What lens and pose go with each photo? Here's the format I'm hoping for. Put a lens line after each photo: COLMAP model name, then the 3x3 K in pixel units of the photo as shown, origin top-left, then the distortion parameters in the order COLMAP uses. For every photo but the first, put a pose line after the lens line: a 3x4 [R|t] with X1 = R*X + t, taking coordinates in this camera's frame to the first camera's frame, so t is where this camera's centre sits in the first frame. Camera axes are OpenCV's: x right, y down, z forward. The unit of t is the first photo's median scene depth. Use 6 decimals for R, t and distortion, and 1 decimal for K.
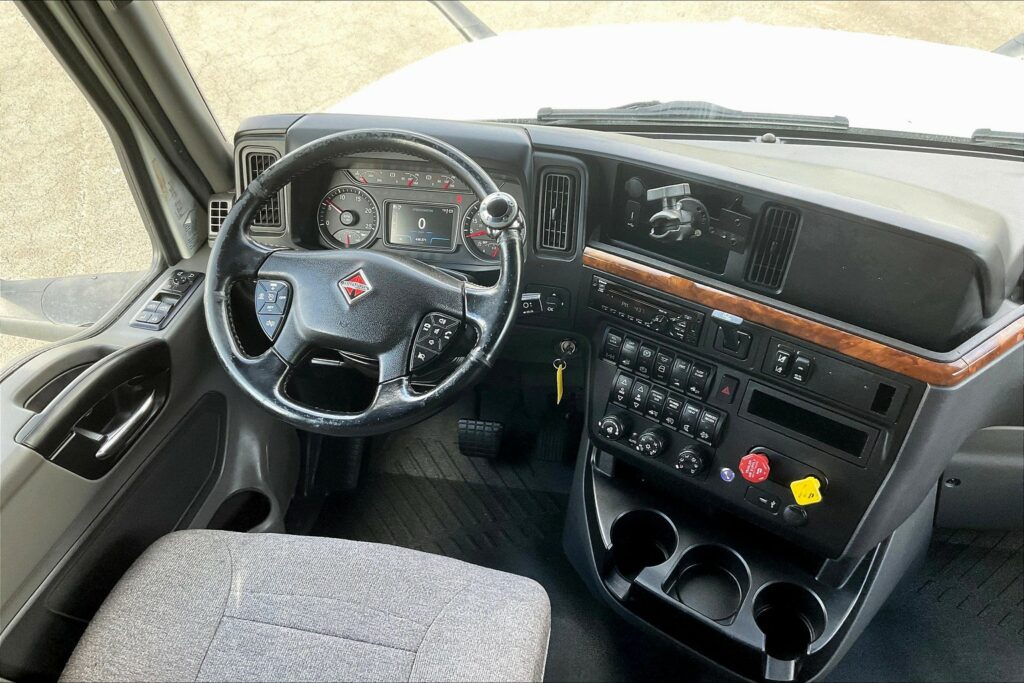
lens RADIAL K [[830.5, 0, 508.8], [0, 830.5, 349.6], [0, 0, 1]] dist [0.102582, -0.204375]
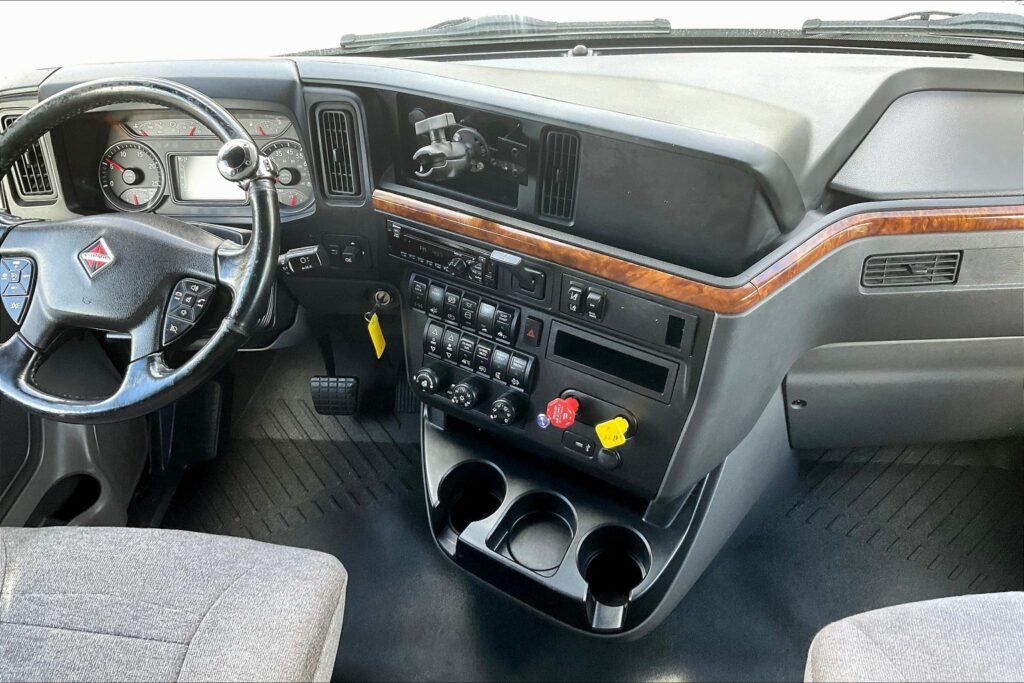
lens RADIAL K [[830.5, 0, 508.8], [0, 830.5, 349.6], [0, 0, 1]] dist [0.102582, -0.204375]
pose [[0.996177, -0.086961, 0.008325, 0.229765], [0.085909, 0.992480, 0.087194, -0.016644], [-0.015845, -0.086145, 0.996157, 0.070811]]
